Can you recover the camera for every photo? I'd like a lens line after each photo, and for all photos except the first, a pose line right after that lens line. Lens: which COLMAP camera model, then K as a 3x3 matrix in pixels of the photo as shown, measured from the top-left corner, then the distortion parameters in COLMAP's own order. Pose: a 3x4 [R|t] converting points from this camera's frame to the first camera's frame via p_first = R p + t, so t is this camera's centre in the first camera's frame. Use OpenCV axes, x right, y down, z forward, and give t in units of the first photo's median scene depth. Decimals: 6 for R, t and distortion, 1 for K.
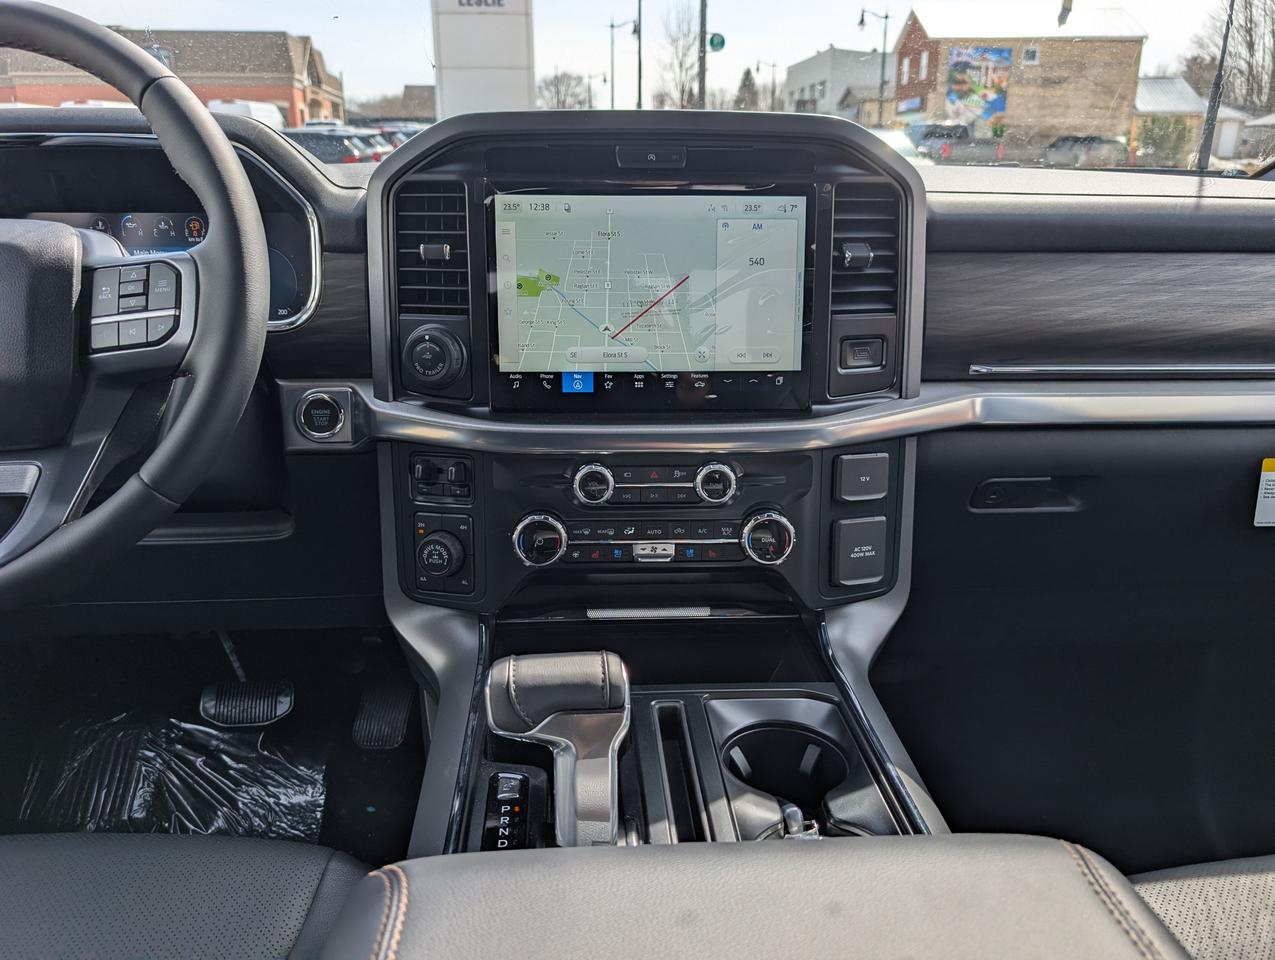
lens RADIAL K [[929.9, 0, 643.6], [0, 929.9, 477.6], [0, 0, 1]] dist [0.008967, -0.023232]
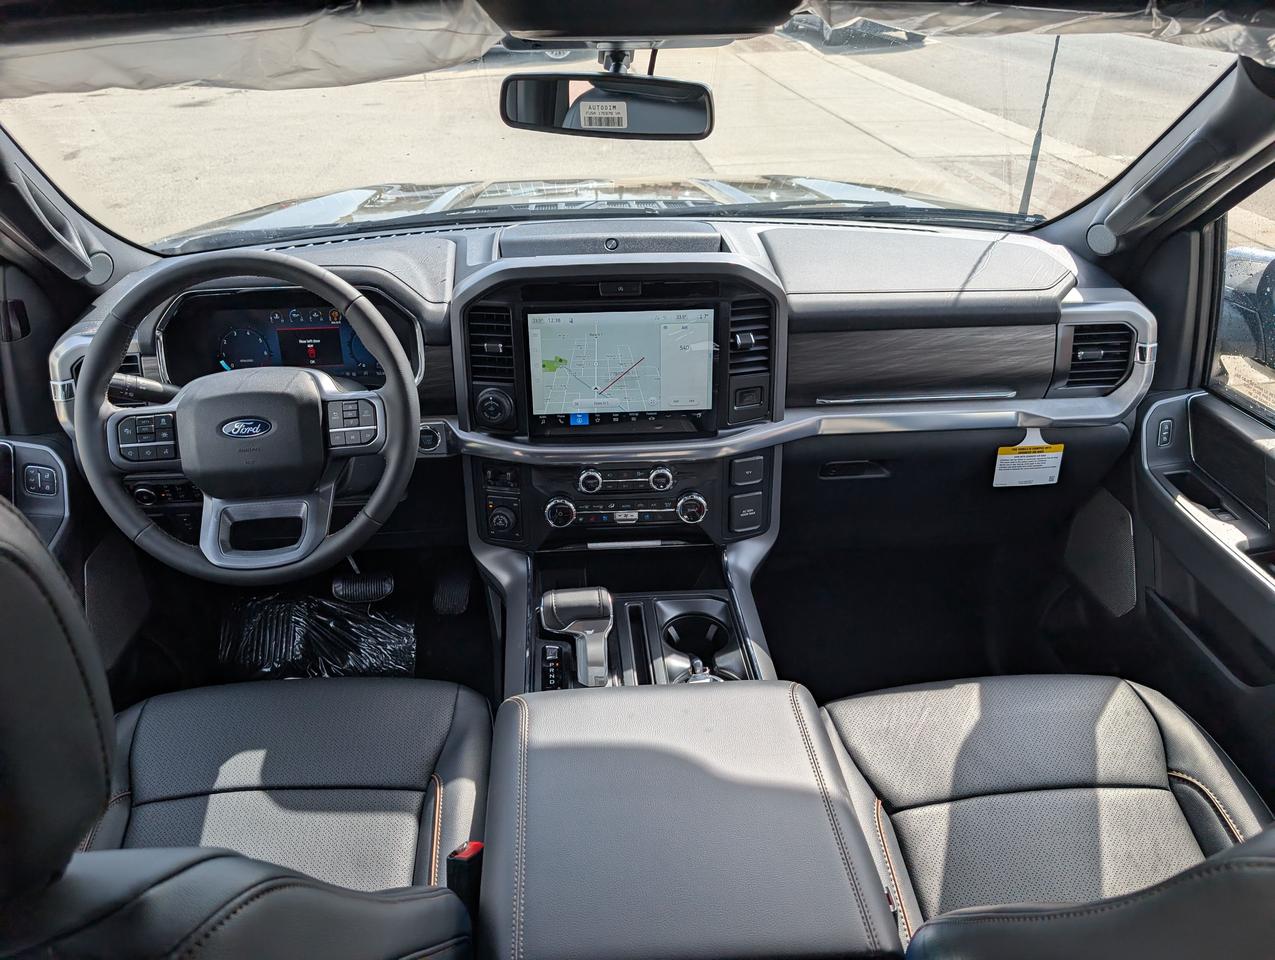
lens RADIAL K [[929.9, 0, 638.0], [0, 929.9, 468.6], [0, 0, 1]] dist [0.008967, -0.023232]
pose [[0.999864, -0.015340, 0.005997, 0.023560], [0.013977, 0.982869, 0.183776, -0.315934], [-0.008714, -0.183667, 0.982950, -0.663472]]
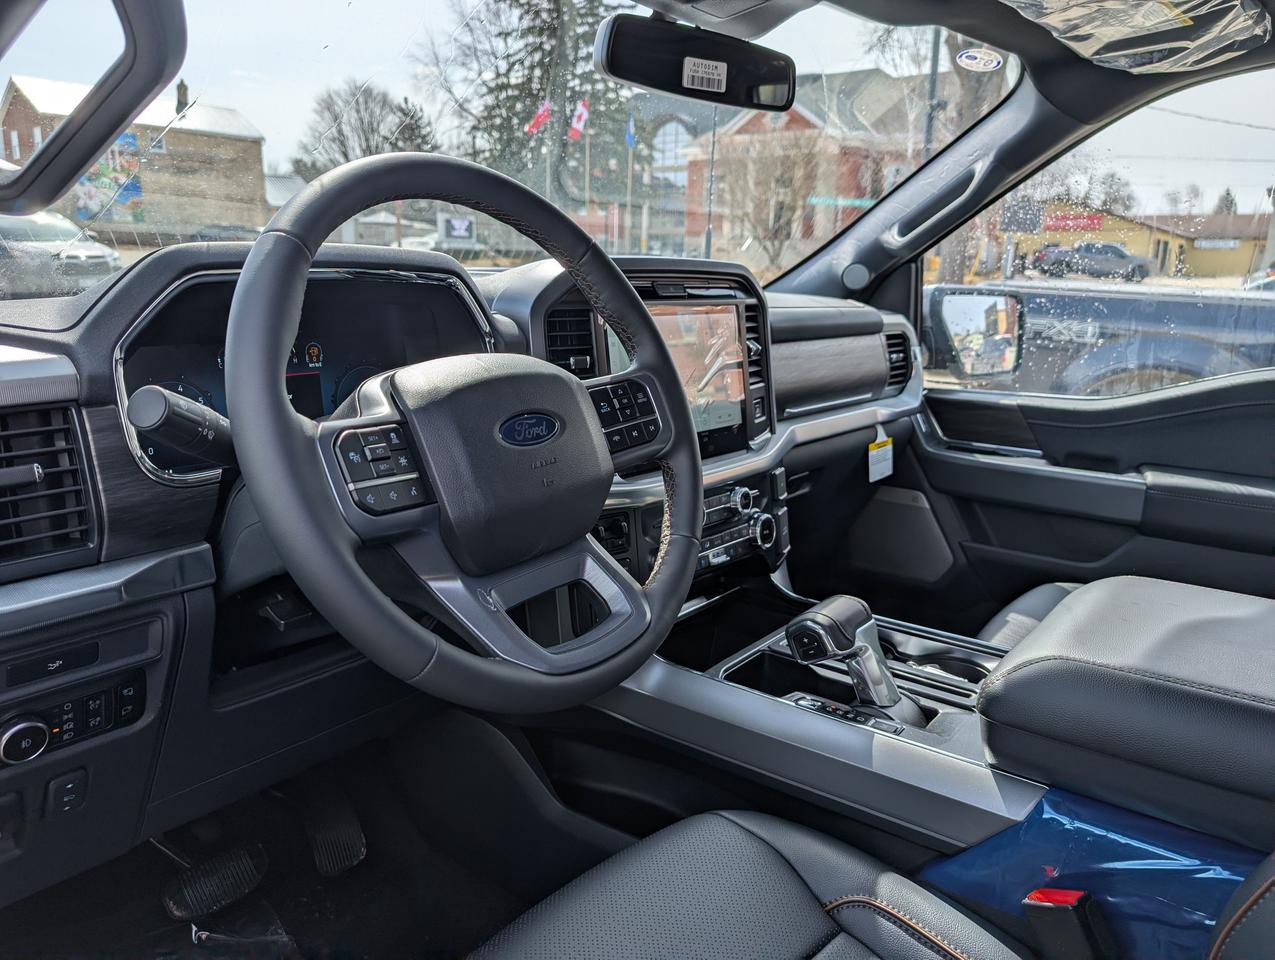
lens RADIAL K [[929.9, 0, 635.9], [0, 929.9, 477.0], [0, 0, 1]] dist [0.008967, -0.023232]
pose [[0.656340, -0.147465, 0.739914, -1.084150], [0.209503, 0.977766, 0.009030, -0.078678], [-0.724794, 0.149088, 0.672641, 0.095698]]
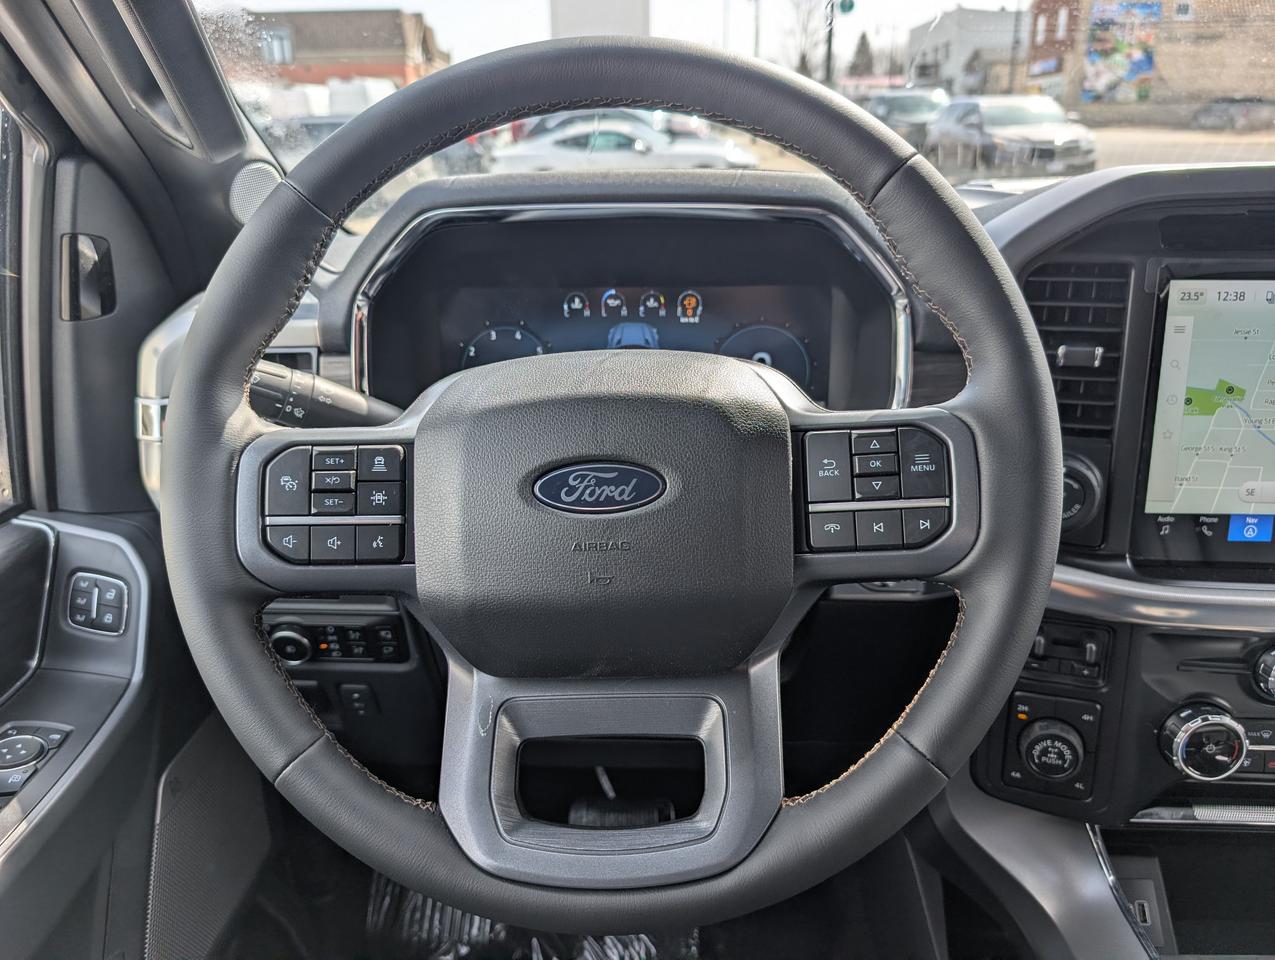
lens RADIAL K [[929.9, 0, 625.5], [0, 929.9, 486.3], [0, 0, 1]] dist [0.008967, -0.023232]
pose [[0.993250, 0.023912, -0.113505, -0.471664], [-0.019718, 0.999086, 0.037934, -0.150938], [0.114309, -0.035440, 0.992813, 0.203119]]
